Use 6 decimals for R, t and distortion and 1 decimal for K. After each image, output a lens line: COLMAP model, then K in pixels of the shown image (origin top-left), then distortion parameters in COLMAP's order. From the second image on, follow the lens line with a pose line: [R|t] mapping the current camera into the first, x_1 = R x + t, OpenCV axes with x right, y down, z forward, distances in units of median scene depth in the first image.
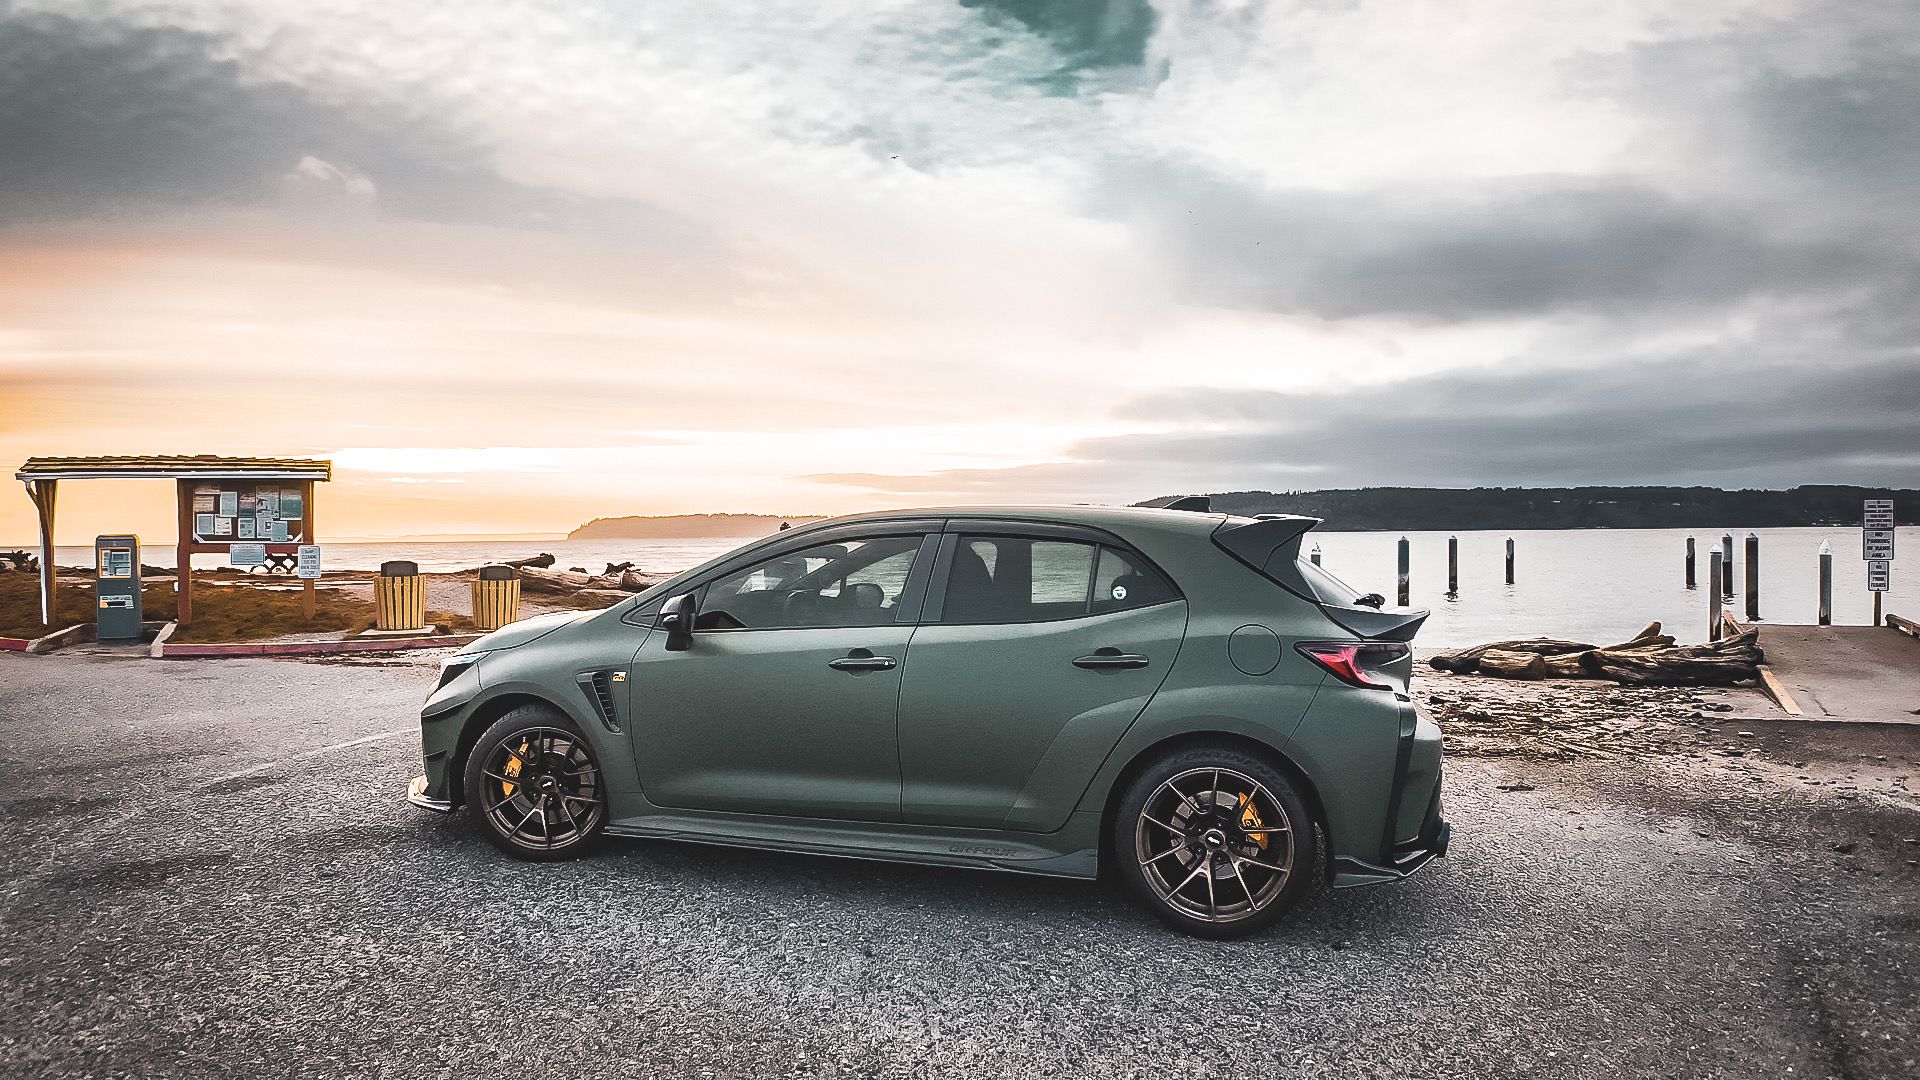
lens RADIAL K [[1018.8, 0, 963.7], [0, 1018.8, 541.7], [0, 0, 1]] dist [-0.109801, -0.001834]
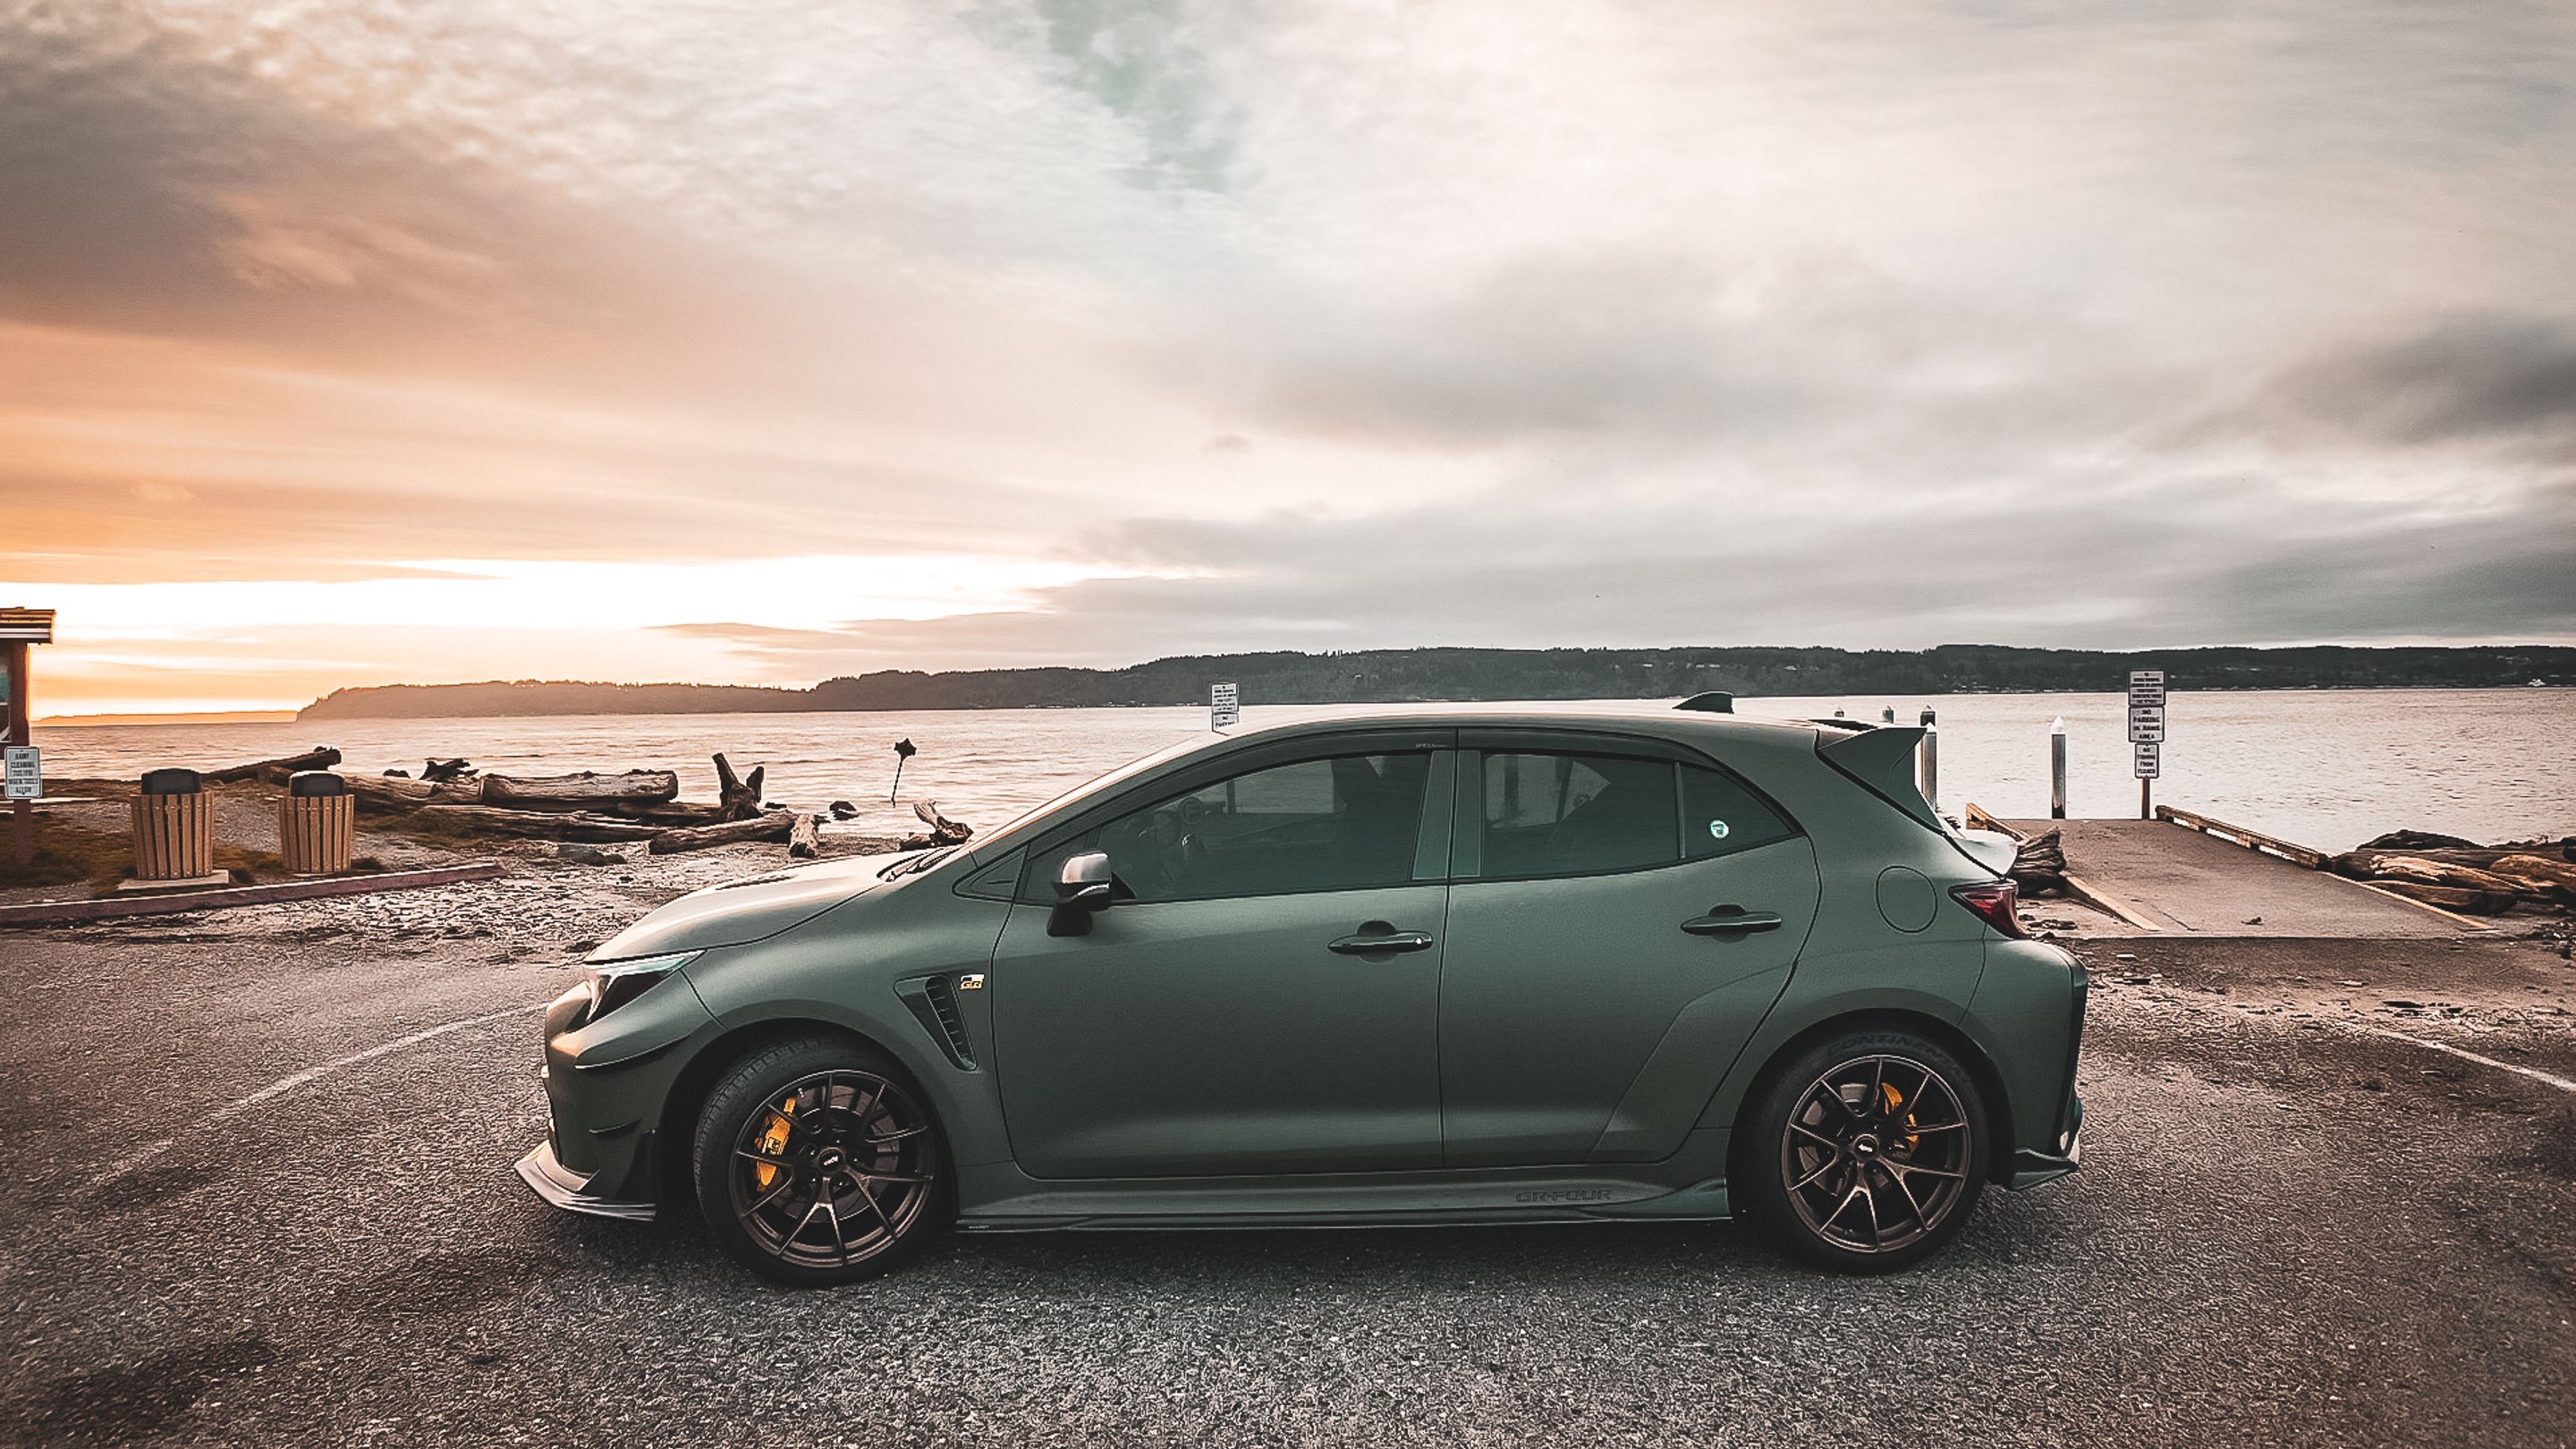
lens RADIAL K [[1366.9, 0, 1287.5], [0, 1366.9, 704.3], [0, 0, 1]] dist [-0.109801, -0.001834]
pose [[0.959061, -0.004182, 0.283170, -0.434708], [0.007049, 0.999934, -0.009106, -0.035610], [-0.283113, 0.010730, 0.959027, 0.135145]]
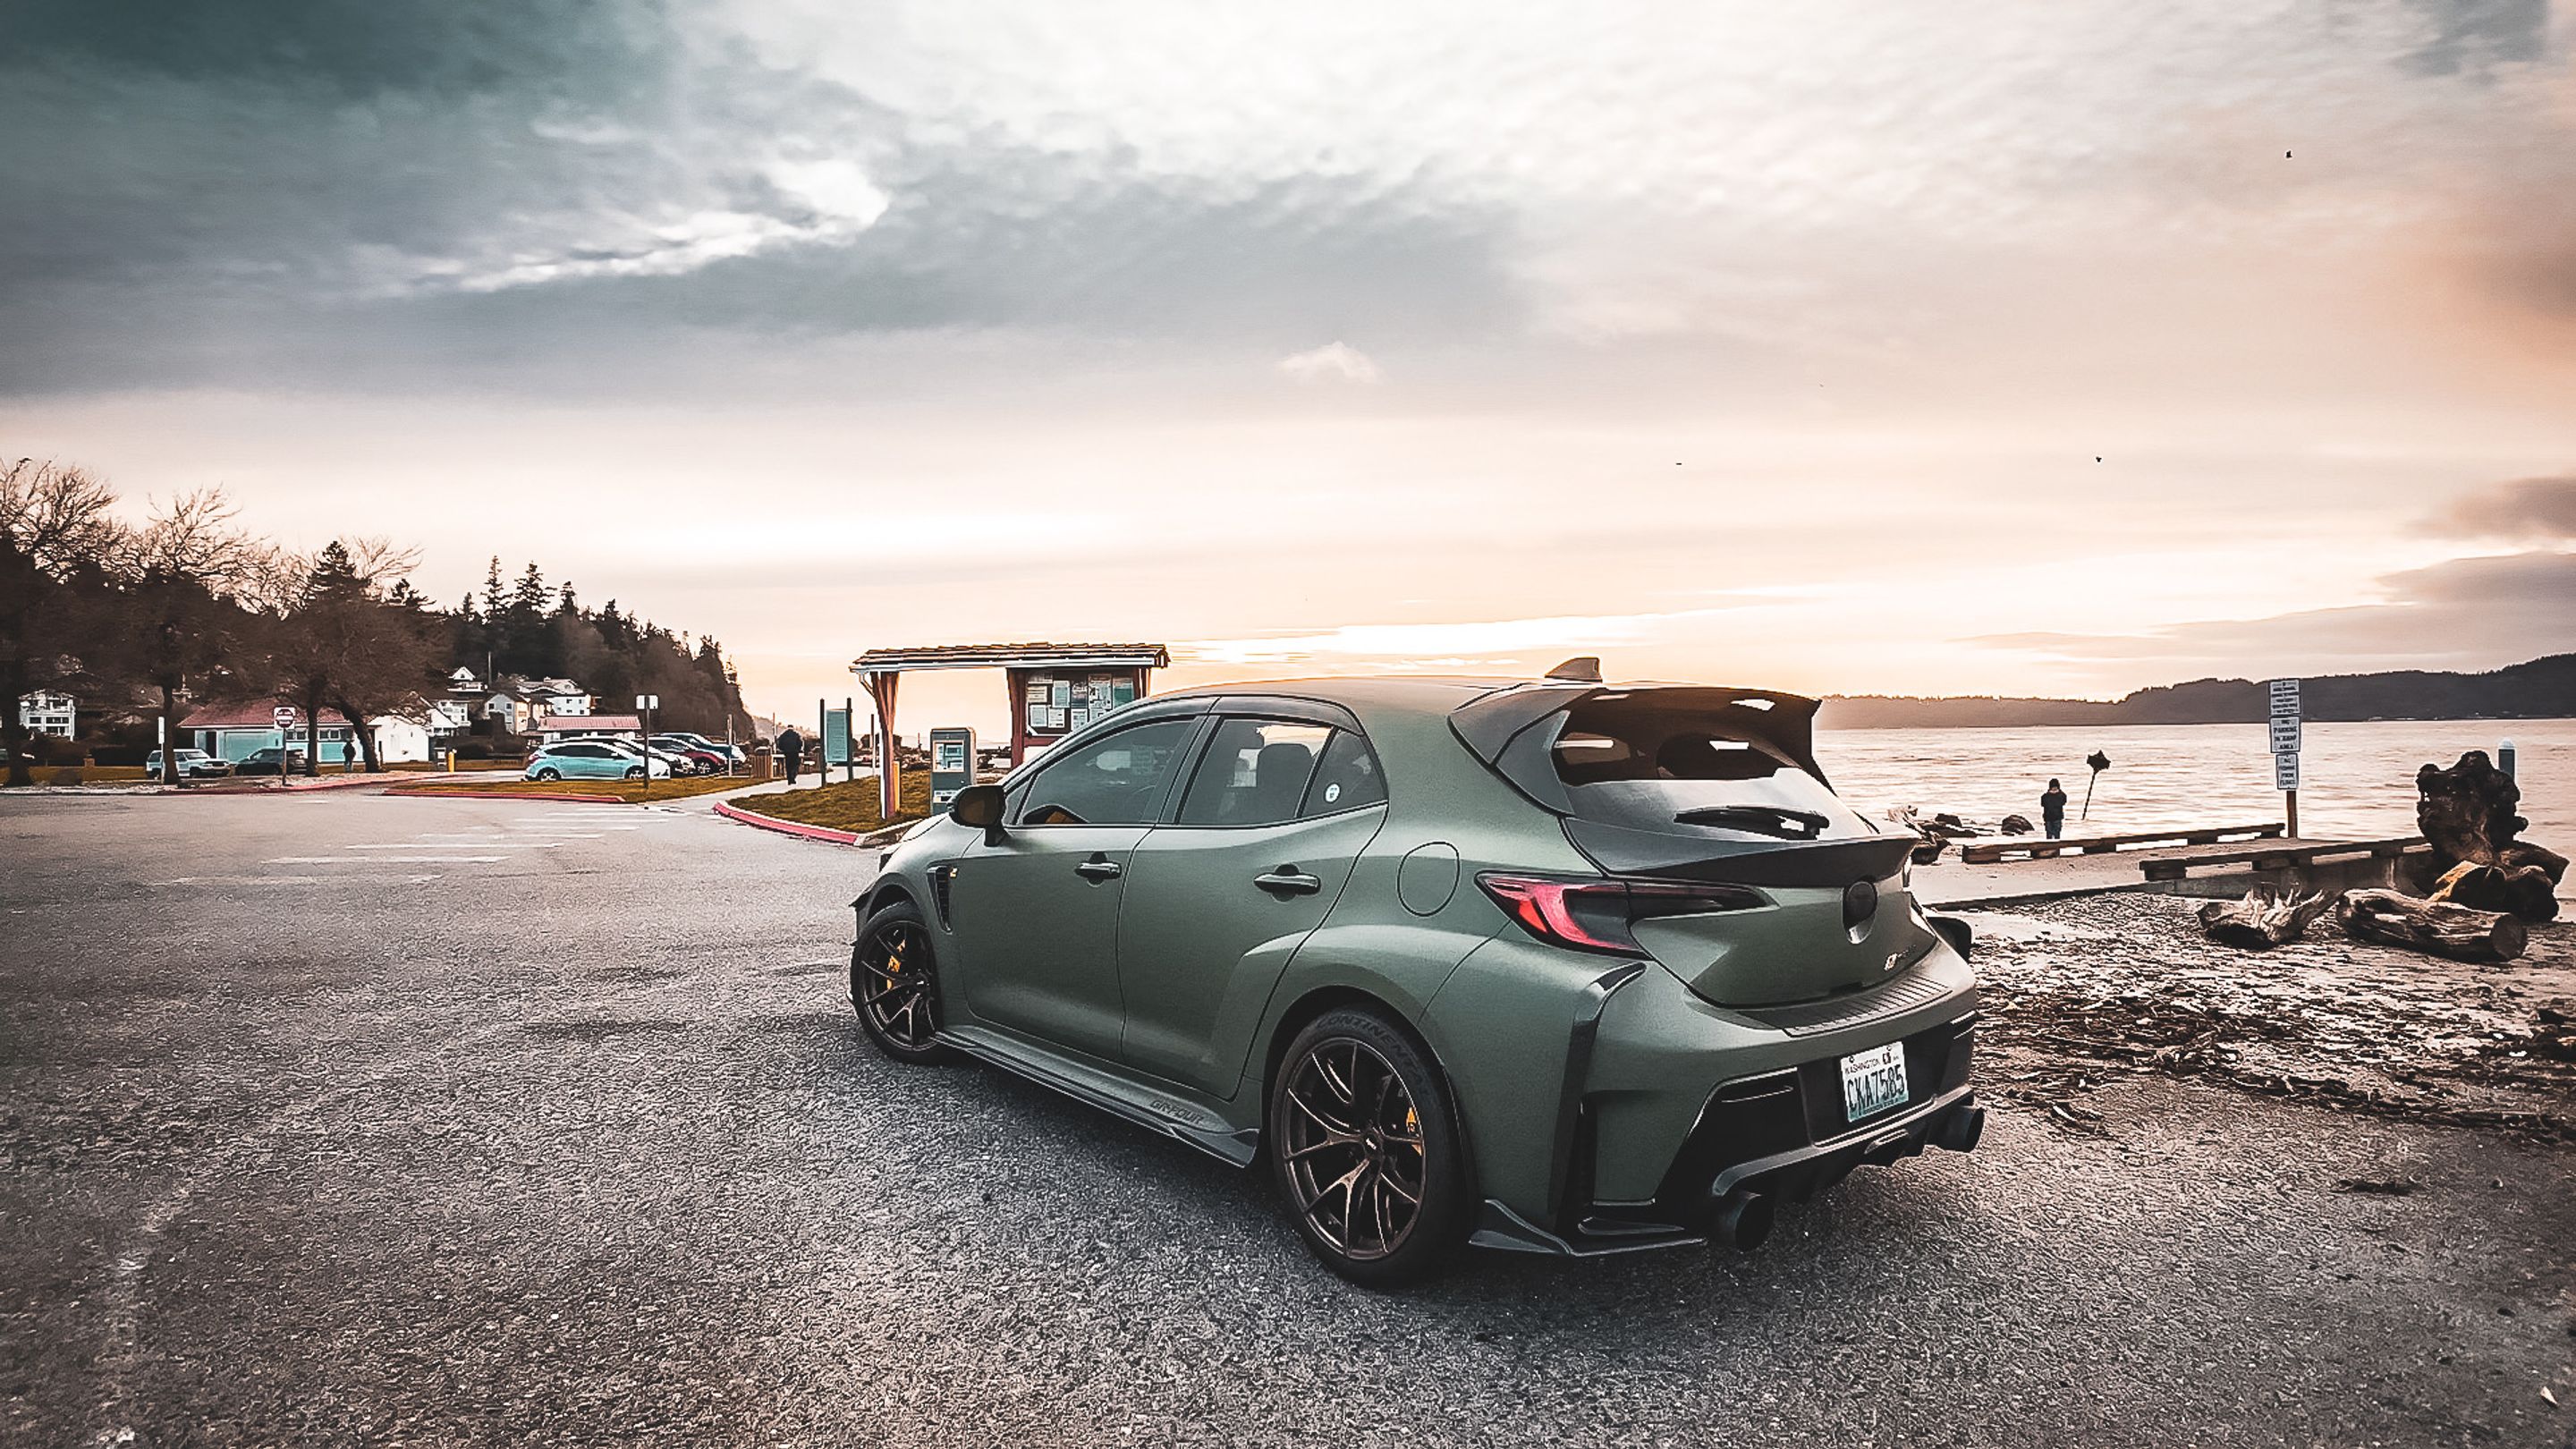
lens RADIAL K [[1366.9, 0, 1276.6], [0, 1366.9, 720.7], [0, 0, 1]] dist [-0.109801, -0.001834]
pose [[0.806900, -0.008356, -0.590629, 0.709486], [0.001765, 0.999930, -0.011734, 0.009972], [0.590686, 0.008426, 0.806858, 0.179417]]
